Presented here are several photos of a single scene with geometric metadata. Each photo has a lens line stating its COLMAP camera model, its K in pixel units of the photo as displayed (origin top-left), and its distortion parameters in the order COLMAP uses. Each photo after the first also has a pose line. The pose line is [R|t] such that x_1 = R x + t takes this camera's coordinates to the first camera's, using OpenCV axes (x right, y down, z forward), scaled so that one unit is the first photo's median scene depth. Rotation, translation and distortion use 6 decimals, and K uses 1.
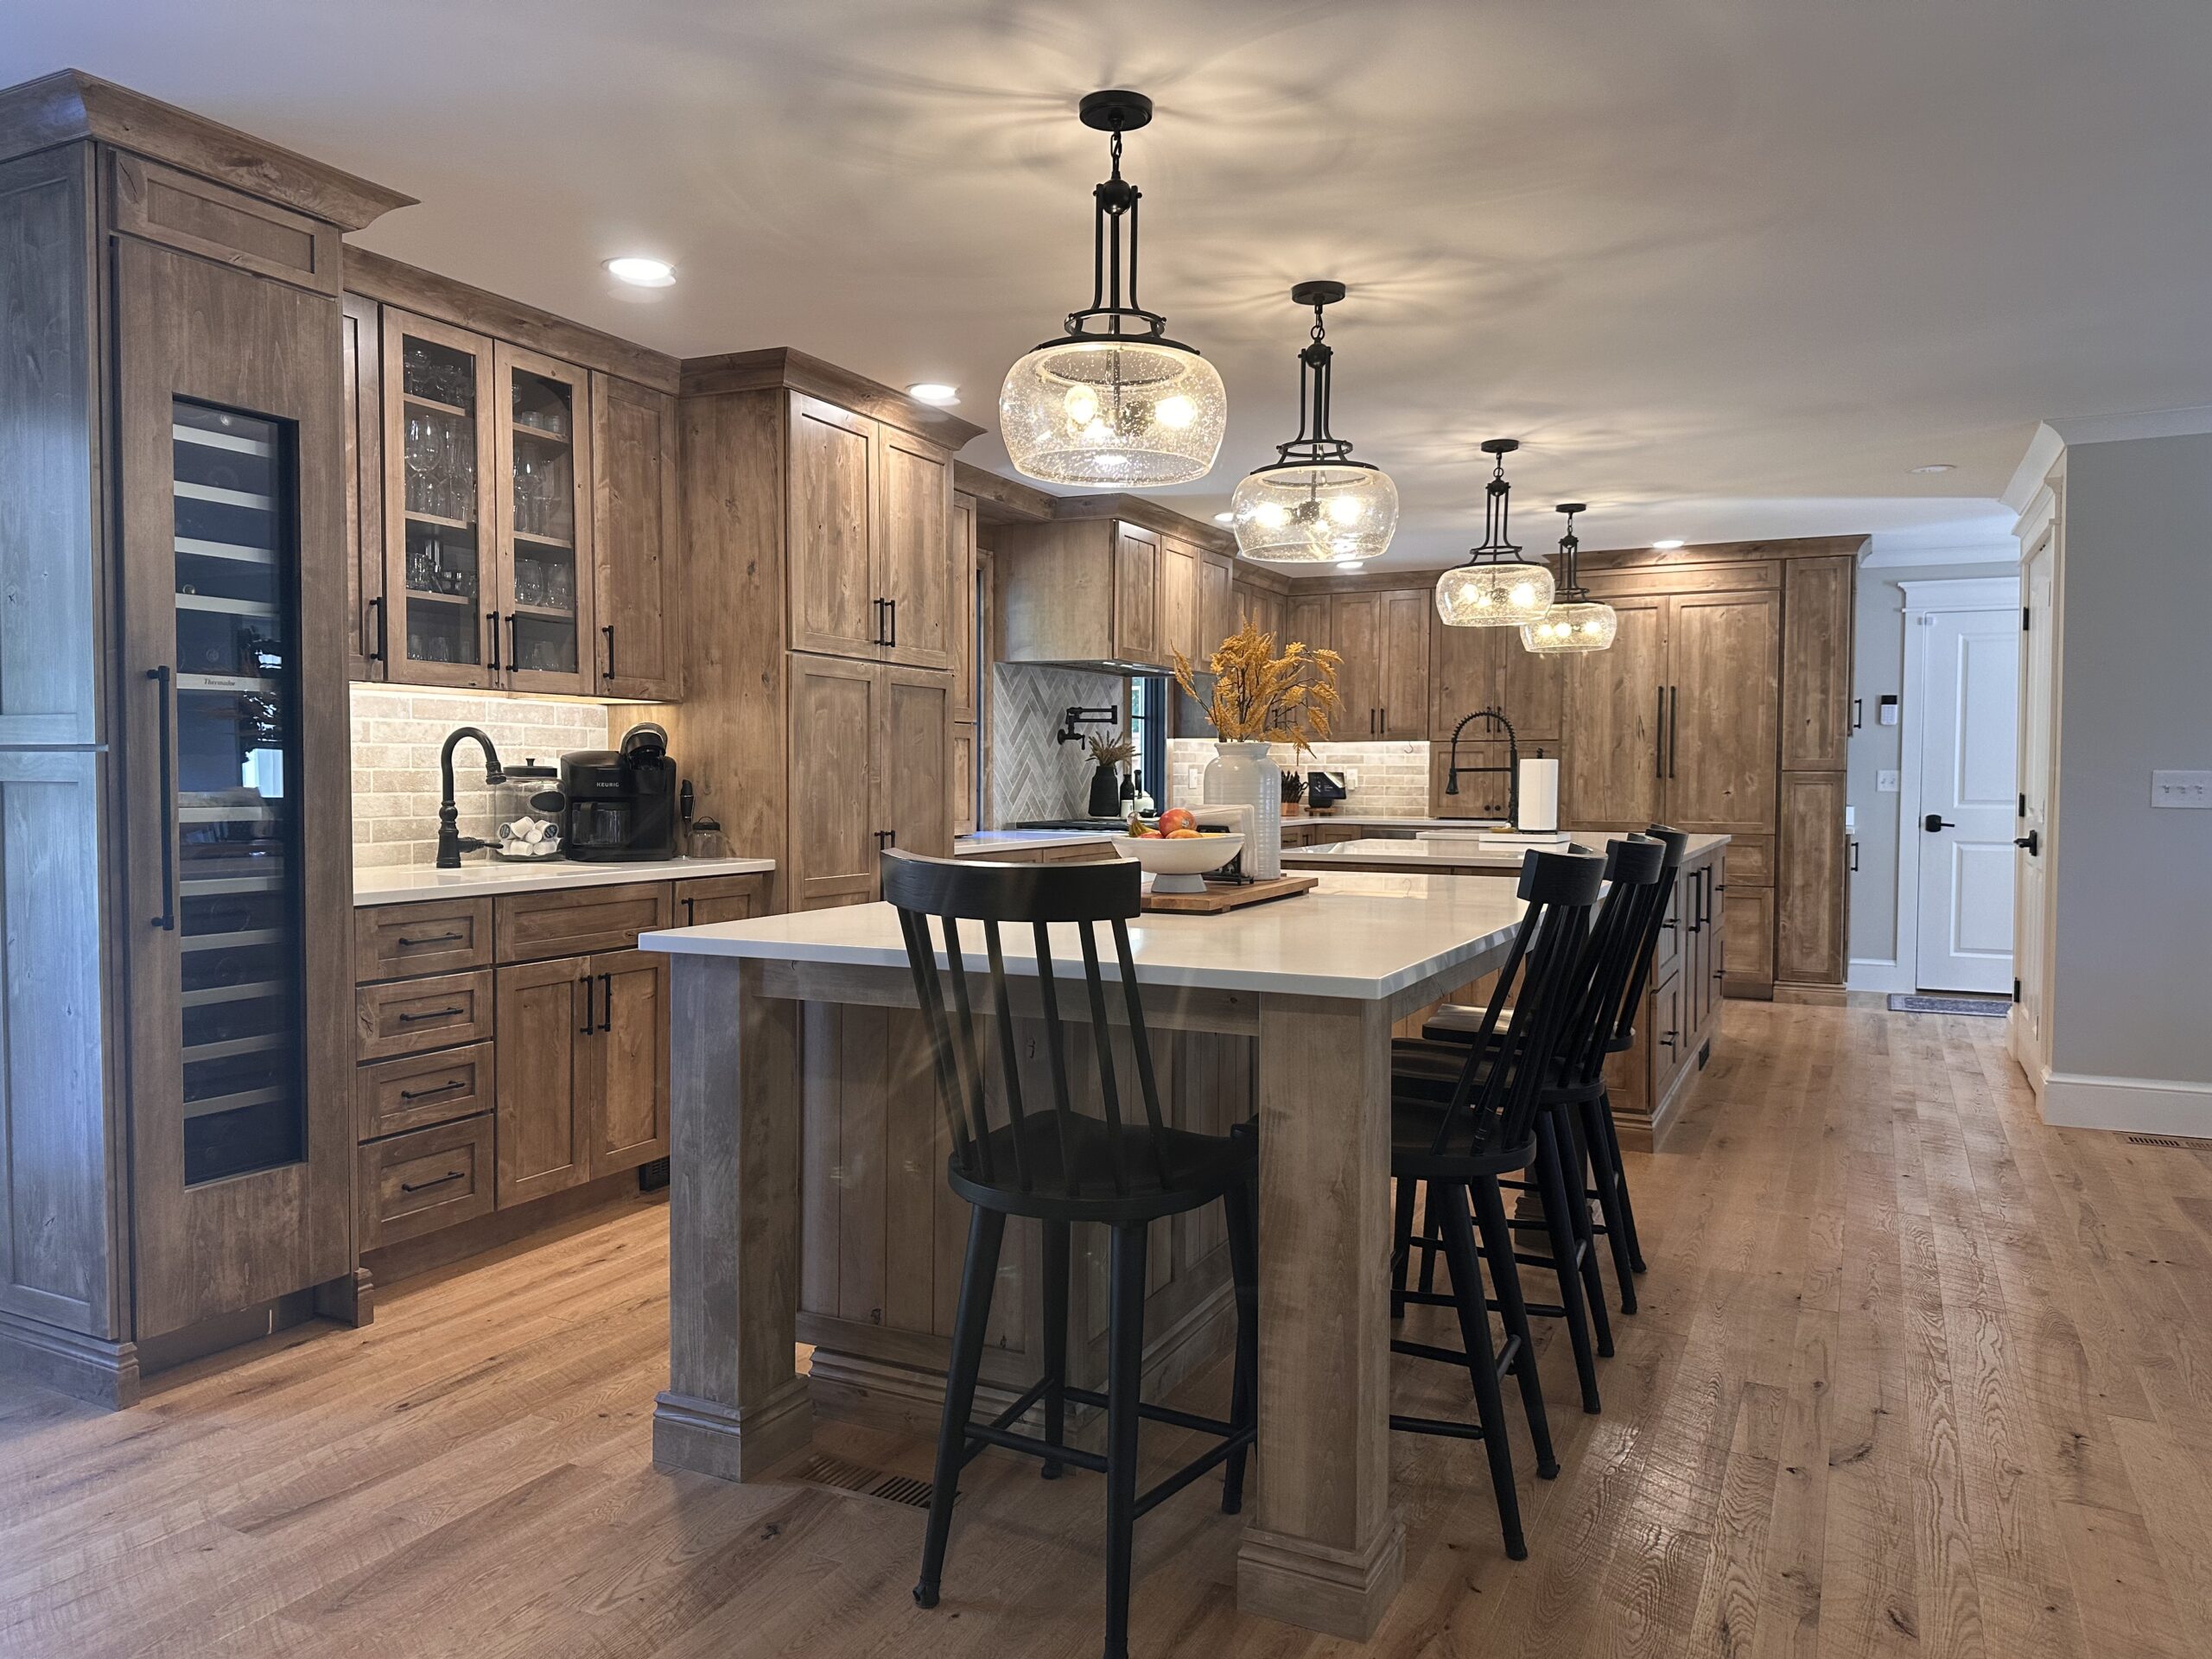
lens RADIAL K [[1542.2, 0, 1099.0], [0, 1542.2, 834.6], [0, 0, 1]] dist [0.191137, -0.380499]
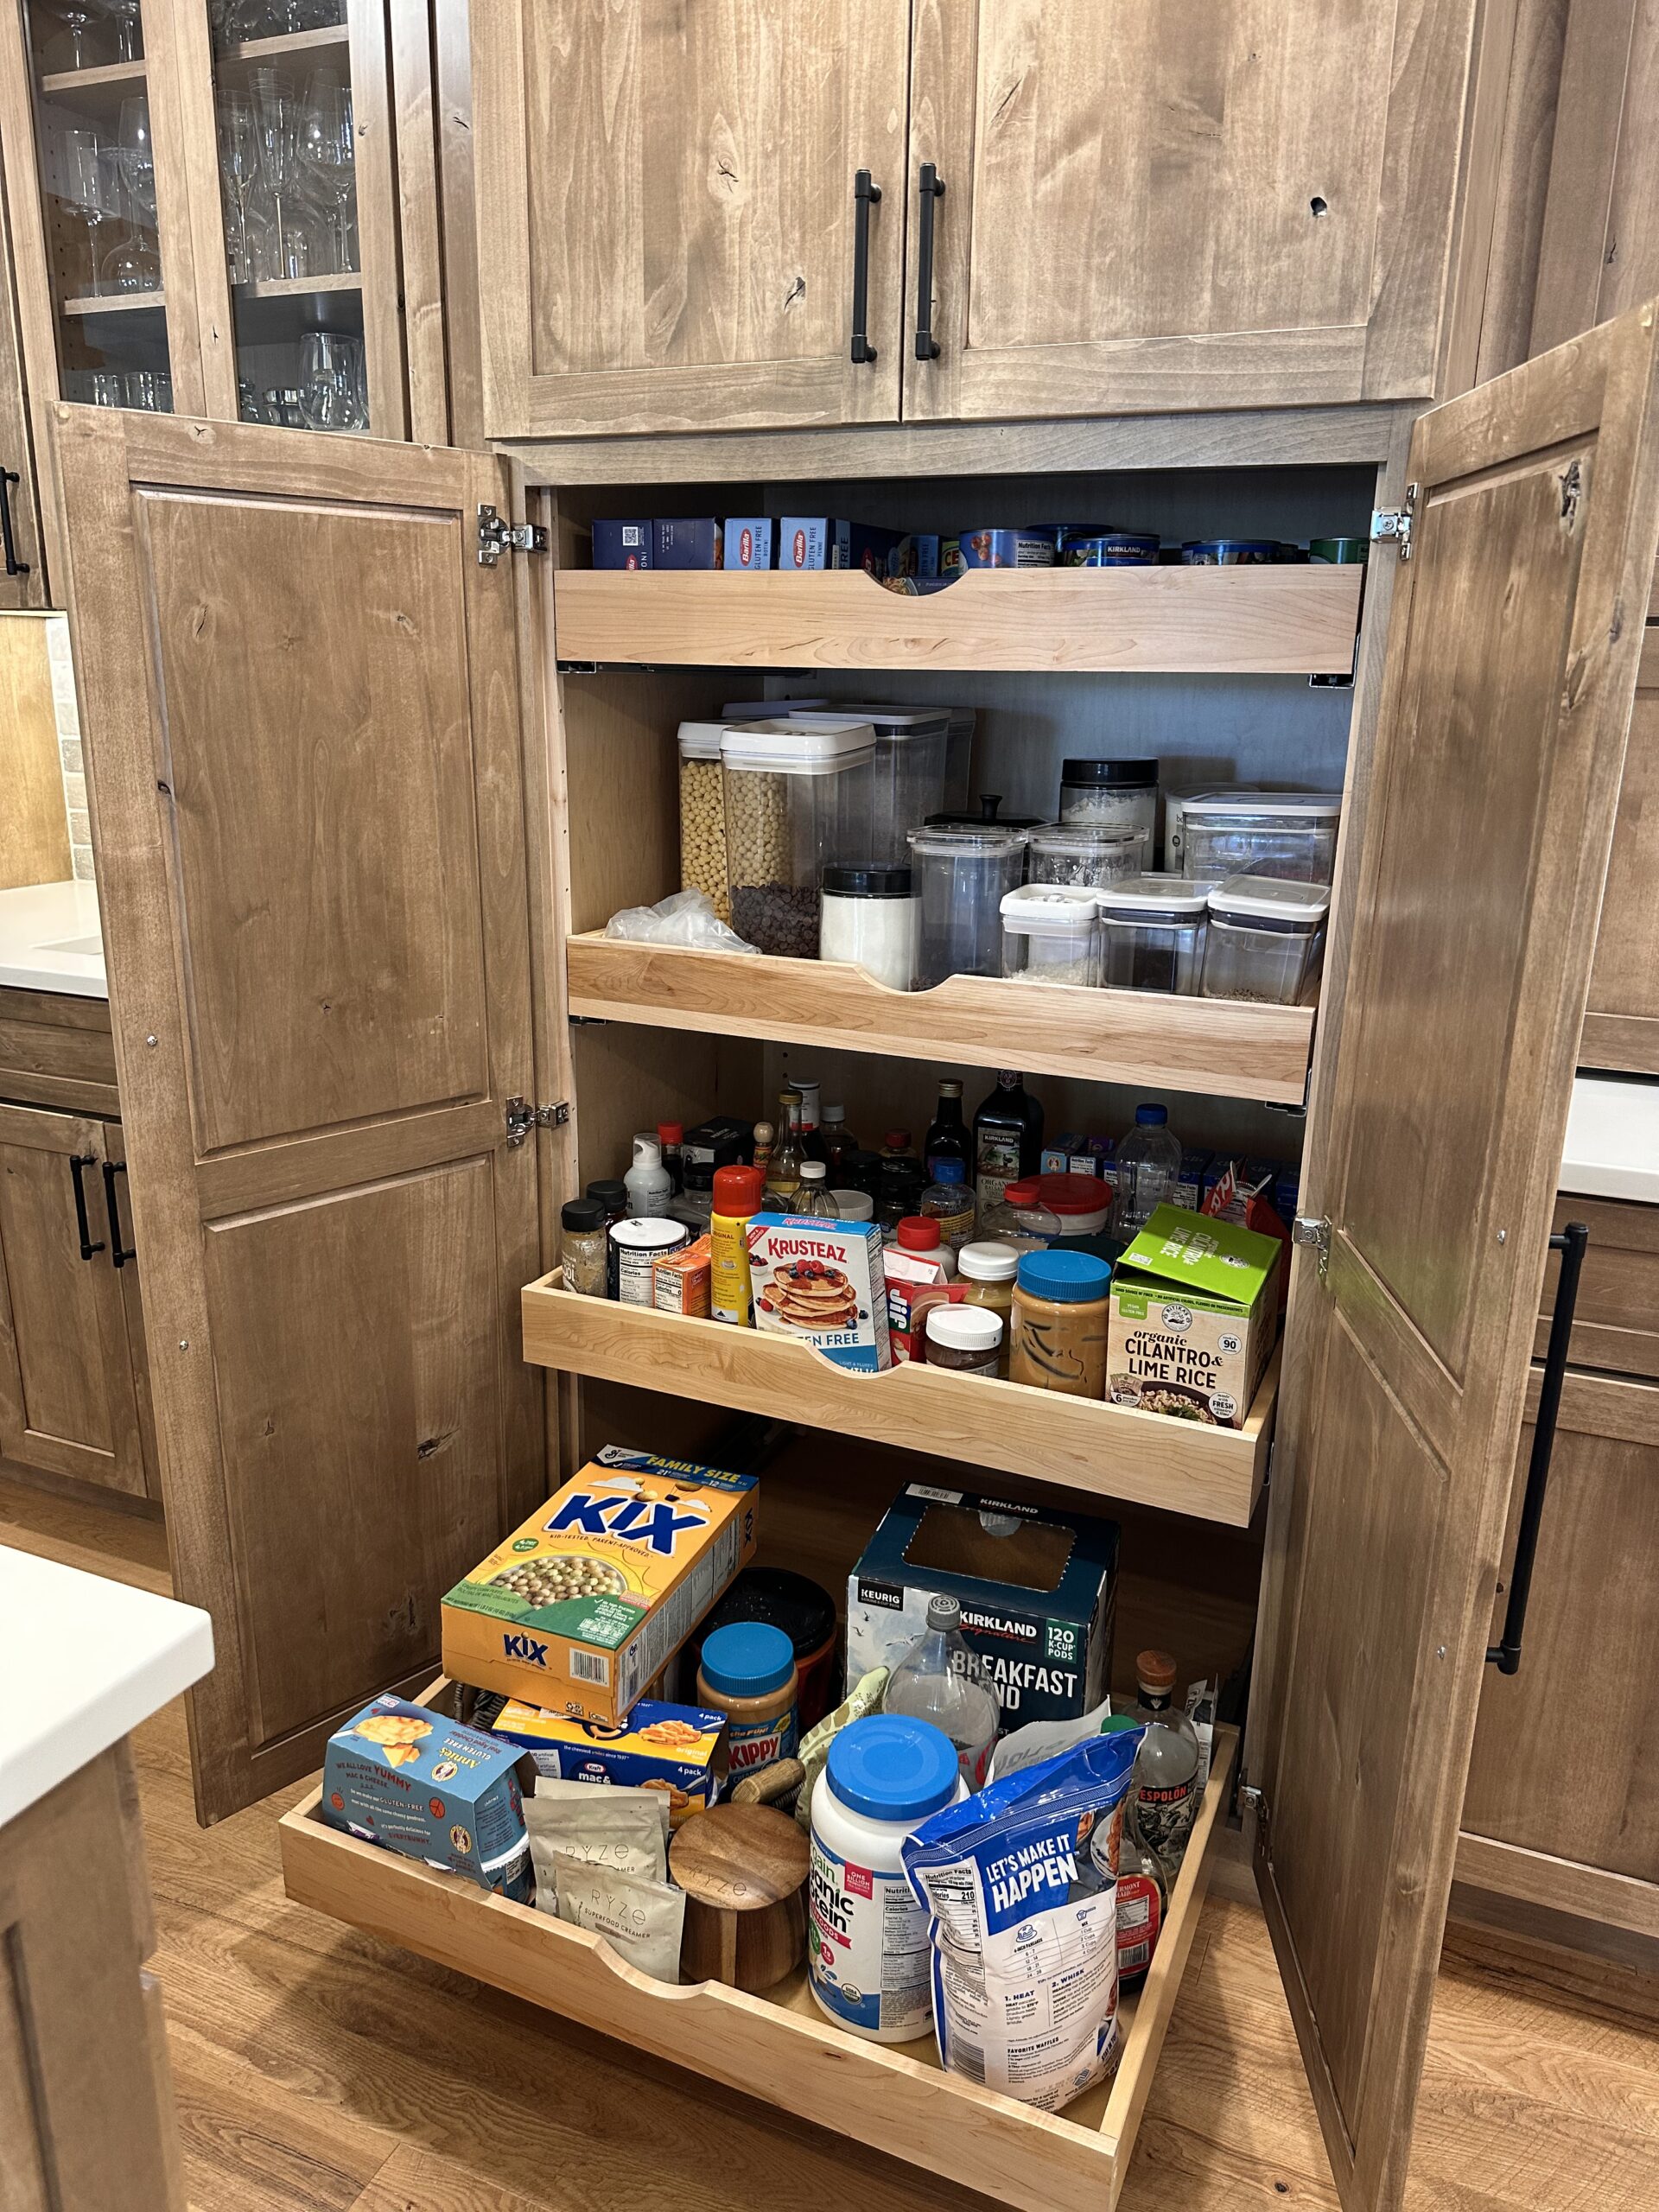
lens RADIAL K [[1575.6, 0, 829.5], [0, 1575.6, 1106.0], [0, 0, 1]] dist [0.040233, -0.058479]
pose [[0.040088, 0.266070, -0.963120, 0.114832], [-0.053685, 0.963076, 0.263823, -0.047078], [0.997753, 0.041129, 0.052891, 0.675095]]
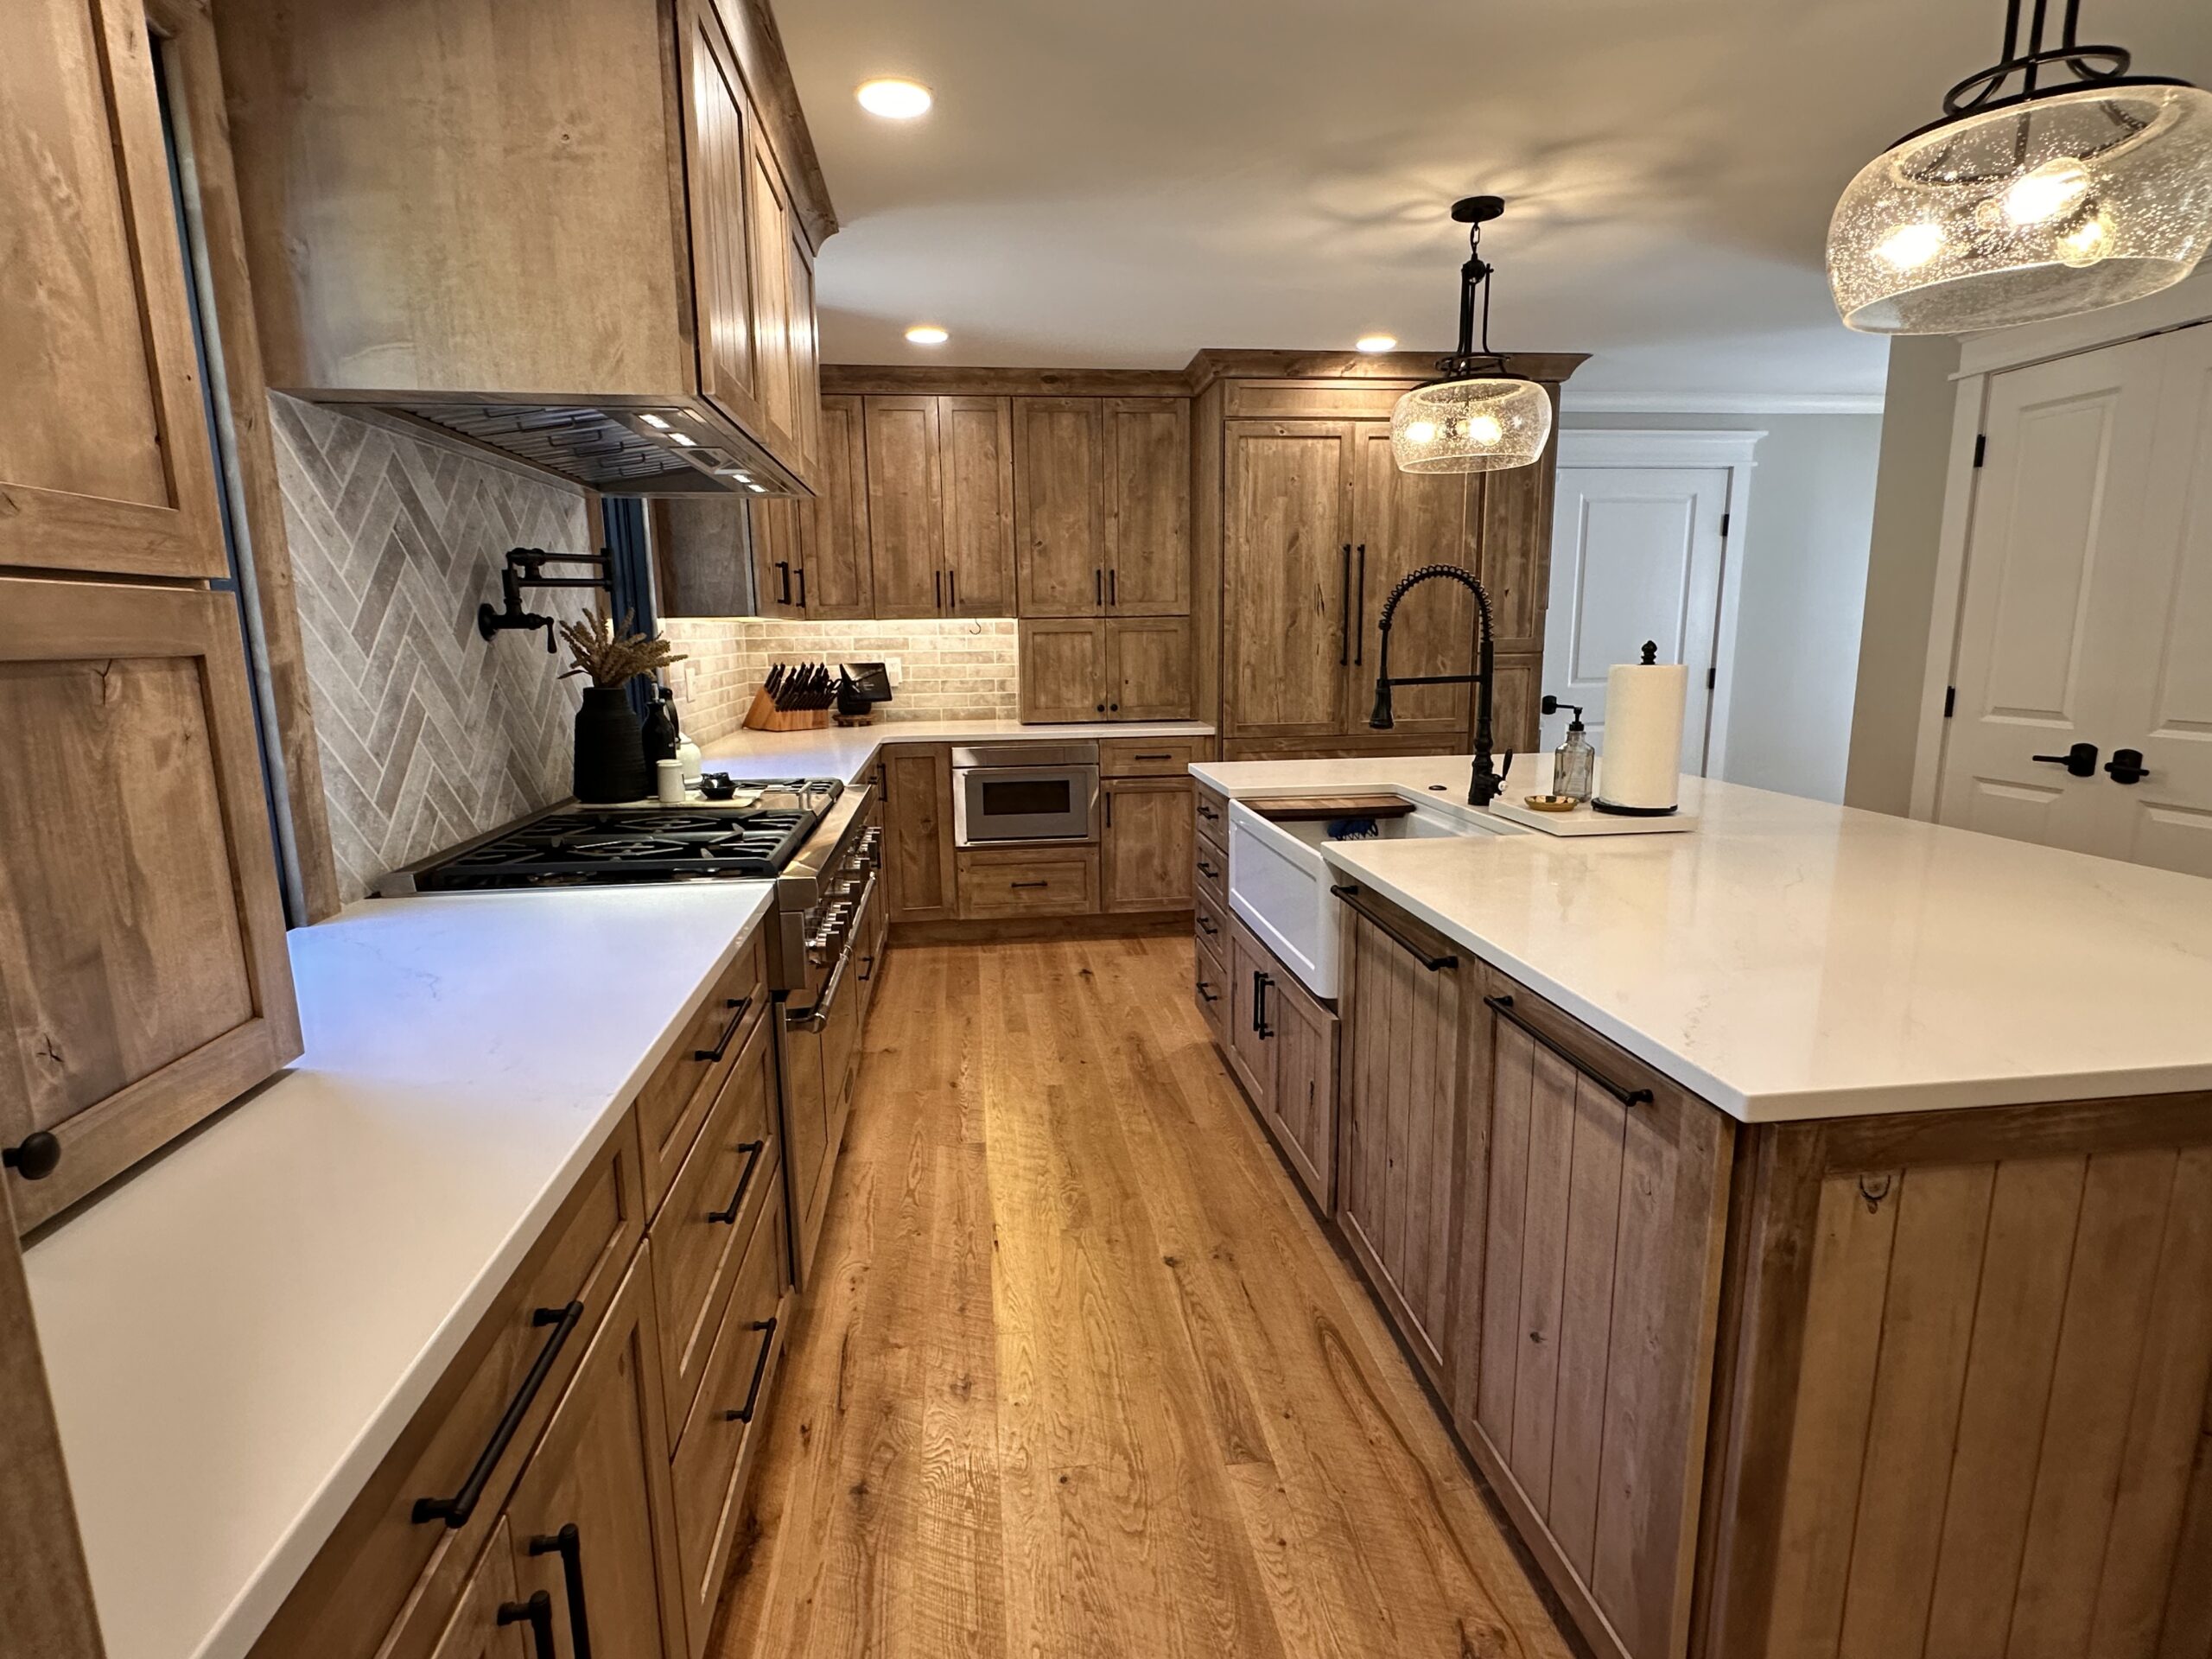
lens RADIAL K [[1117.8, 0, 1105.2], [0, 1117.8, 840.4], [0, 0, 1]] dist [-0.001125, -0.000665]
pose [[0.837276, -0.118066, 0.533882, -0.055730], [0.039530, 0.986924, 0.156261, -0.048358], [-0.545350, -0.109730, 0.830995, 0.690407]]
